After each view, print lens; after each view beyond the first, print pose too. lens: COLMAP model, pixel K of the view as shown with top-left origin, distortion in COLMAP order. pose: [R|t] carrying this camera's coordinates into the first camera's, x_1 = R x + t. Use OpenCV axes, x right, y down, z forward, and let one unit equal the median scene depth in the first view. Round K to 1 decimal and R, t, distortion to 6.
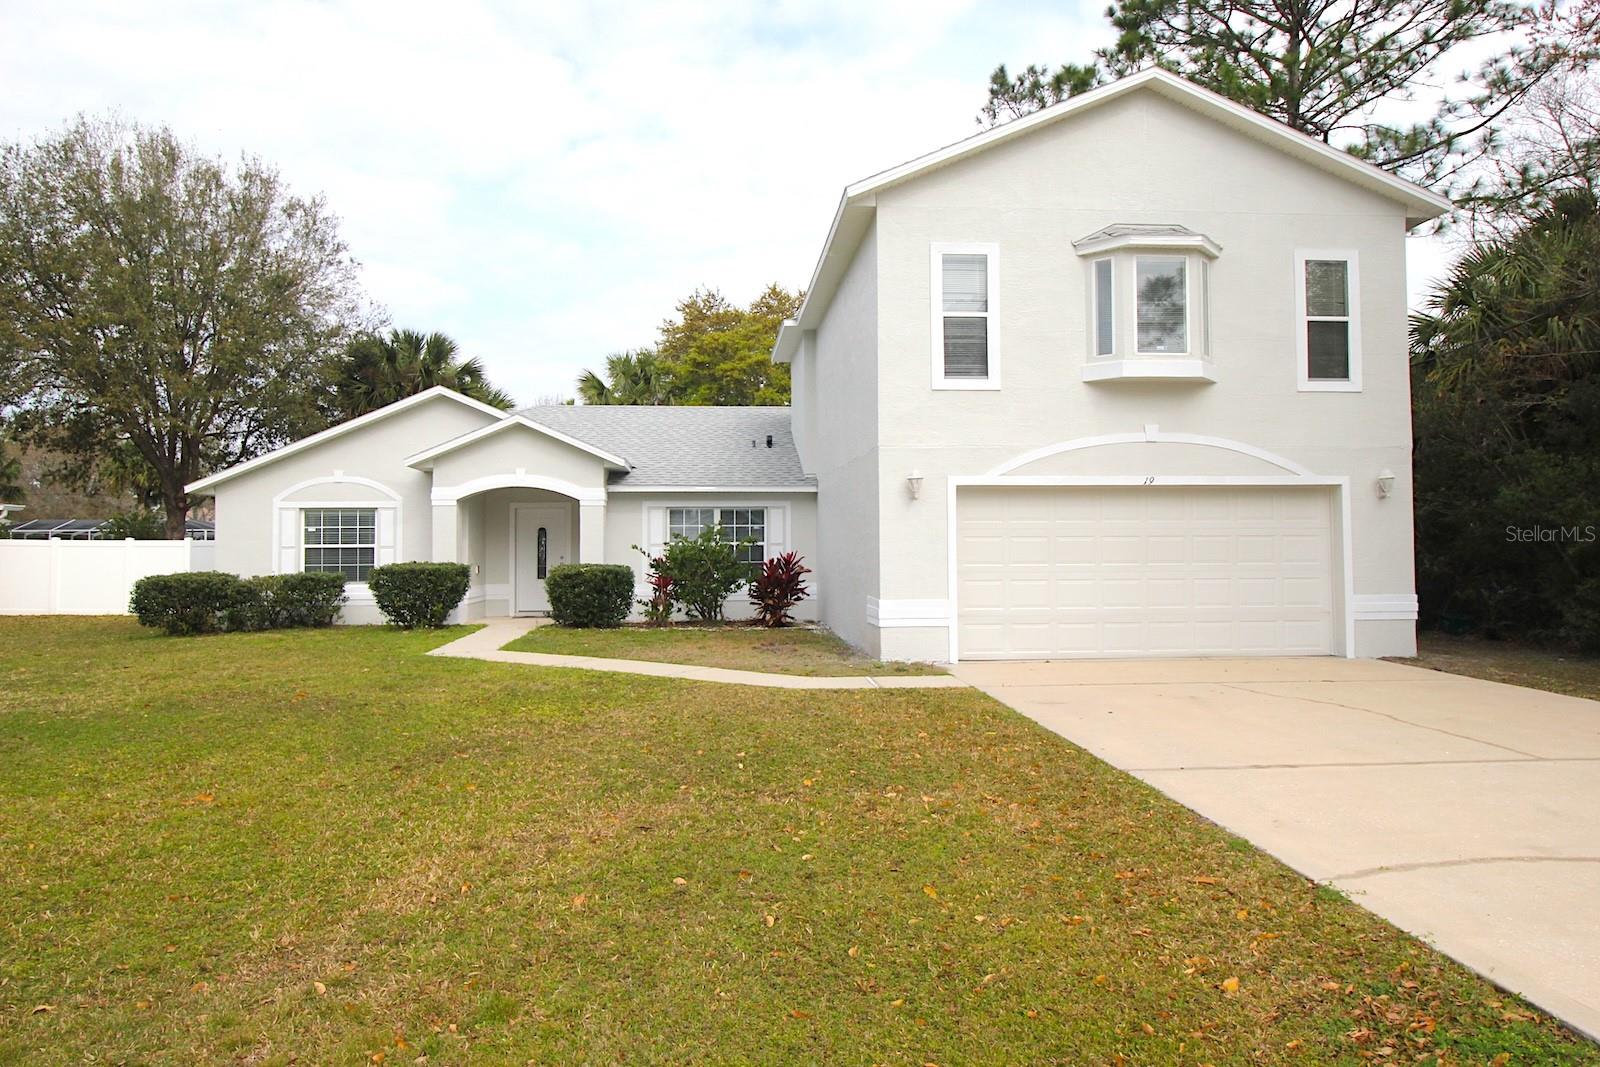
lens RADIAL K [[1037.8, 0, 799.4], [0, 1037.8, 532.2], [0, 0, 1]] dist [0.001362, -0.001236]
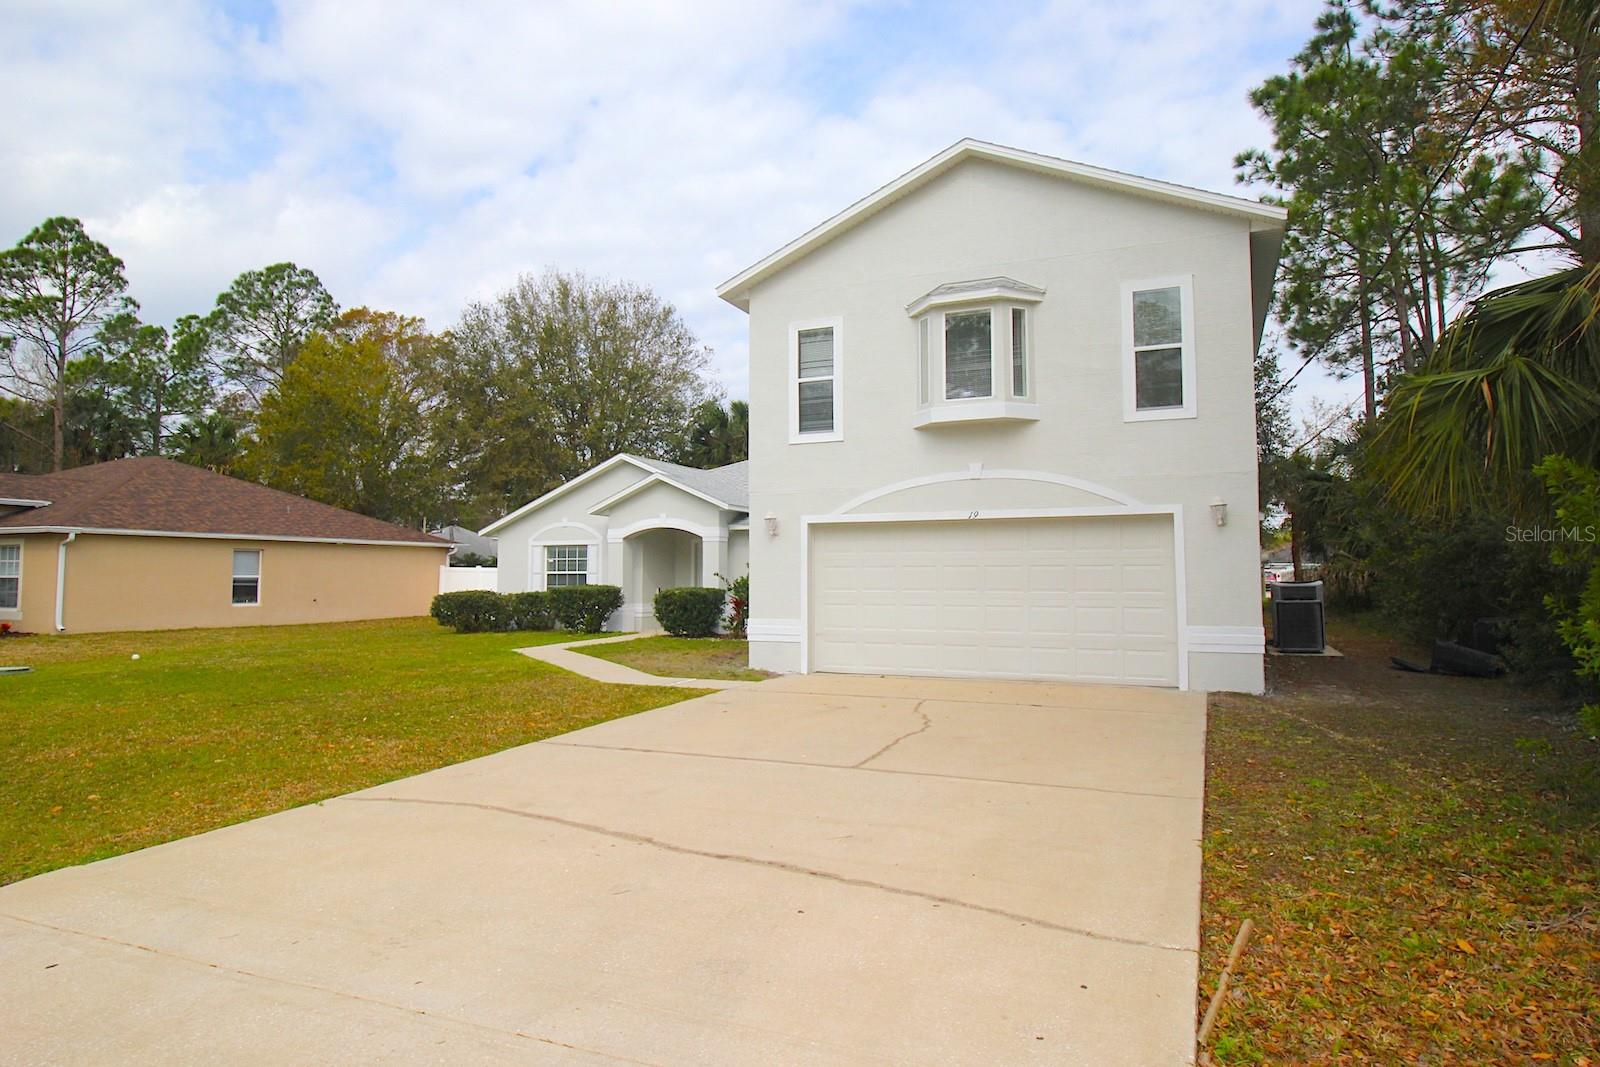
lens RADIAL K [[959.6, 0, 797.2], [0, 959.6, 534.5], [0, 0, 1]] dist [0.000761, 0.000033]
pose [[0.876734, -0.016970, -0.480676, 0.639776], [0.005265, 0.999656, -0.025690, -0.004125], [0.480947, 0.019993, 0.876522, 0.030858]]
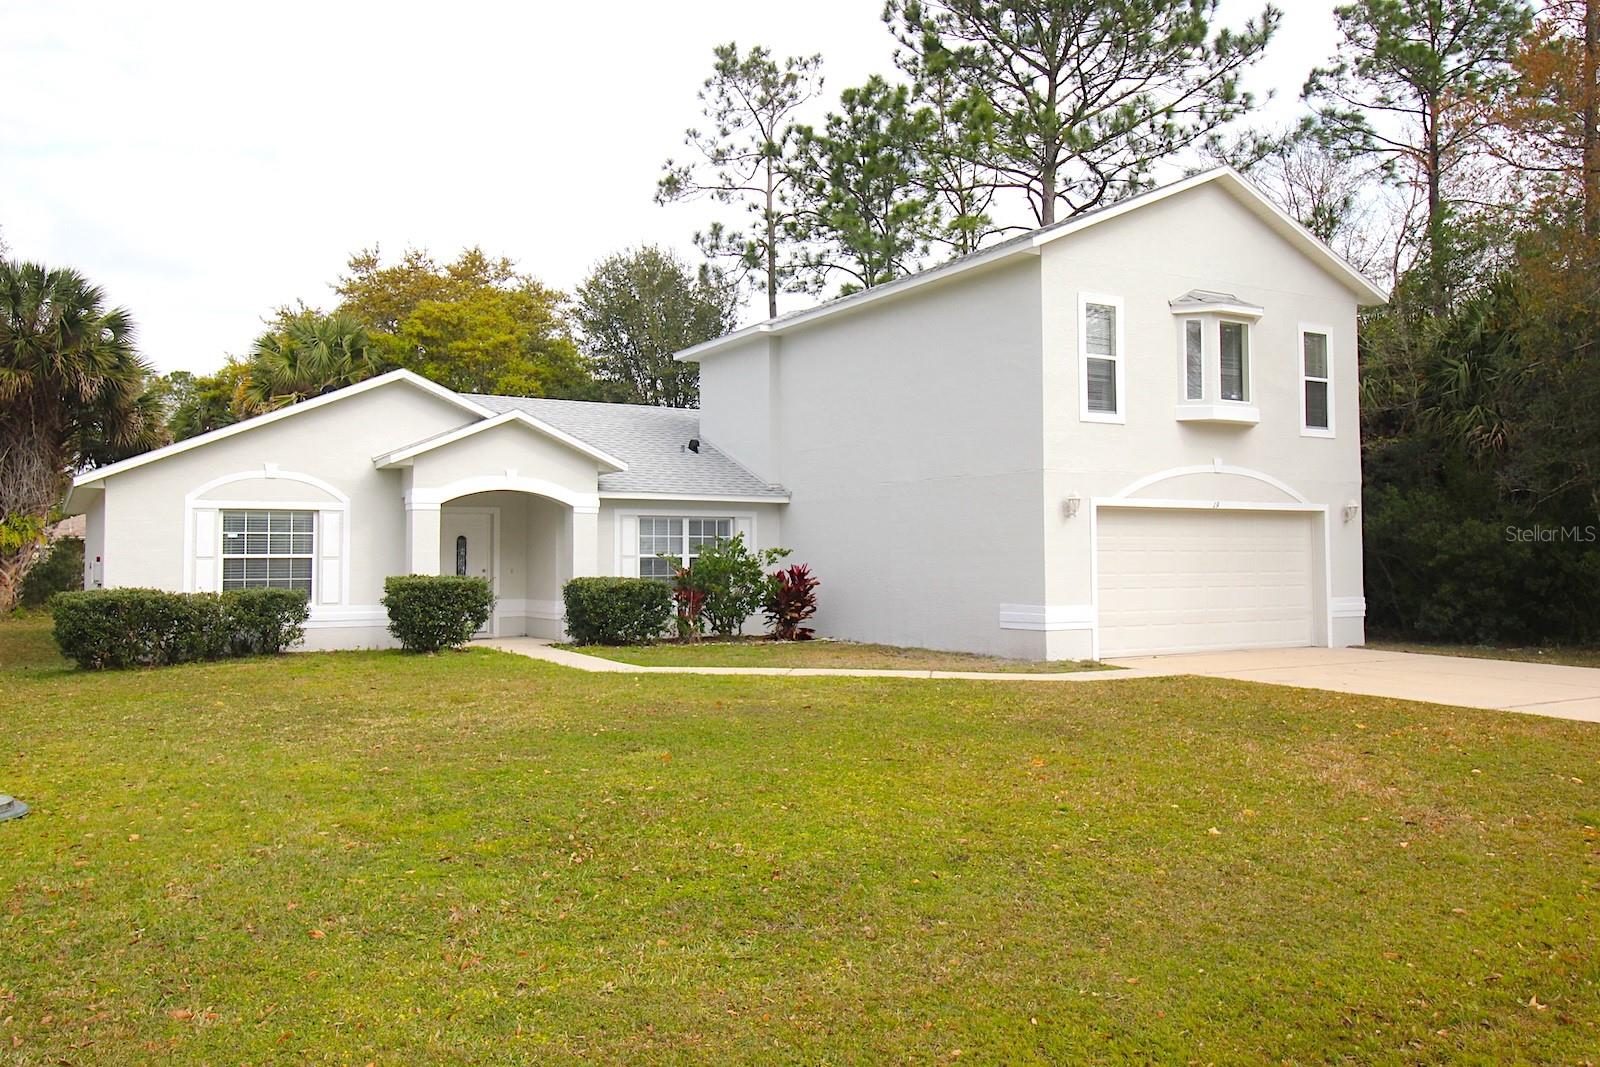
lens RADIAL K [[1262.2, 0, 801.9], [0, 1262.2, 529.6], [0, 0, 1]] dist [-0.012959, -0.000130]
pose [[0.898953, 0.013821, 0.437828, -0.716712], [-0.008946, 0.999873, -0.013195, 0.002563], [-0.437954, 0.007945, 0.898962, -0.102398]]
